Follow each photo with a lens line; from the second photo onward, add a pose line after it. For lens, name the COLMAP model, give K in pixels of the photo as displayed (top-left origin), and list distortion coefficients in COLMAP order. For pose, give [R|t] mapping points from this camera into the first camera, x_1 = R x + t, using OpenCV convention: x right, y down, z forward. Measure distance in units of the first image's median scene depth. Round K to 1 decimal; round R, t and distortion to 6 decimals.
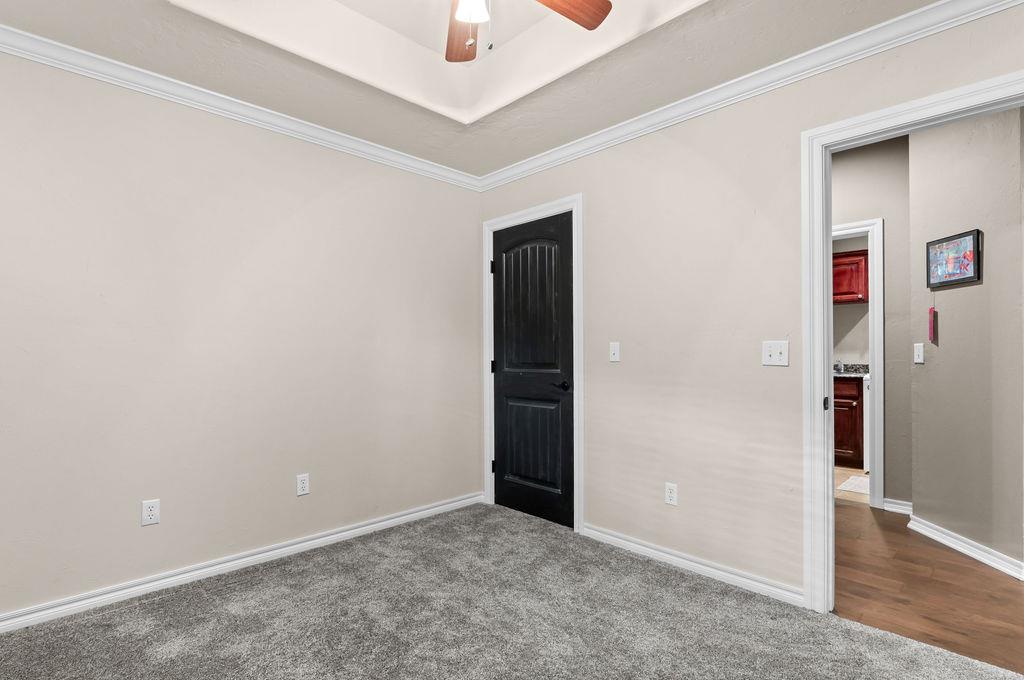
lens RADIAL K [[499.8, 0, 512.8], [0, 499.8, 348.6], [0, 0, 1]] dist [-0.000333, -0.001075]
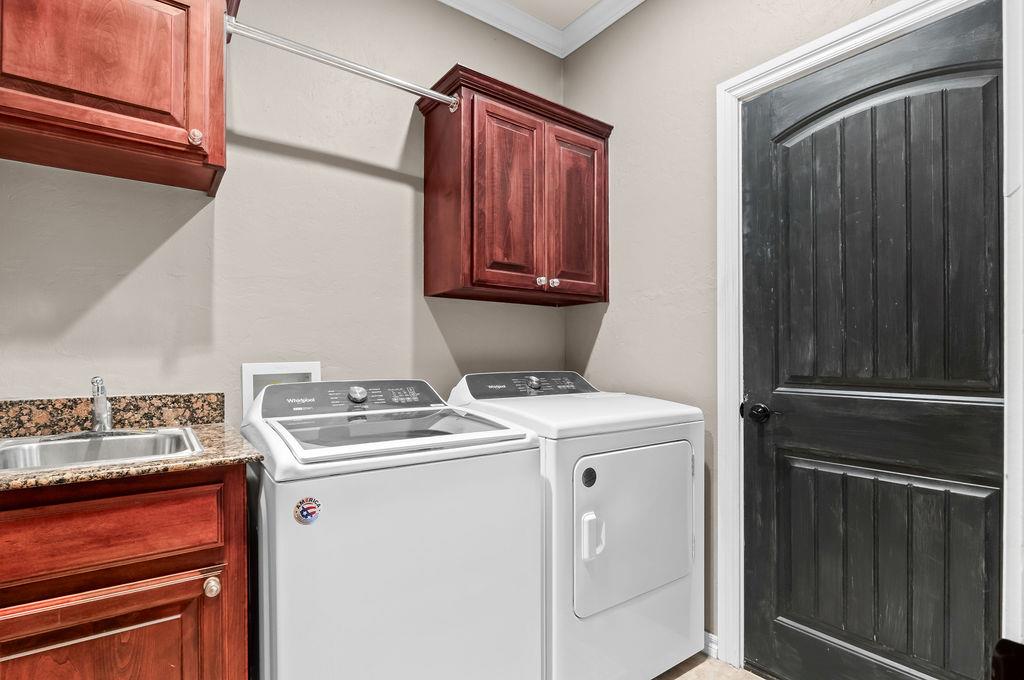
lens RADIAL K [[499.8, 0, 510.9], [0, 499.8, 349.4], [0, 0, 1]] dist [-0.000333, -0.001075]
pose [[0.141044, 0.008146, 0.989970, 0.455635], [-0.007990, 0.999943, -0.007089, 0.006801], [-0.989971, -0.006910, 0.141101, 0.790052]]
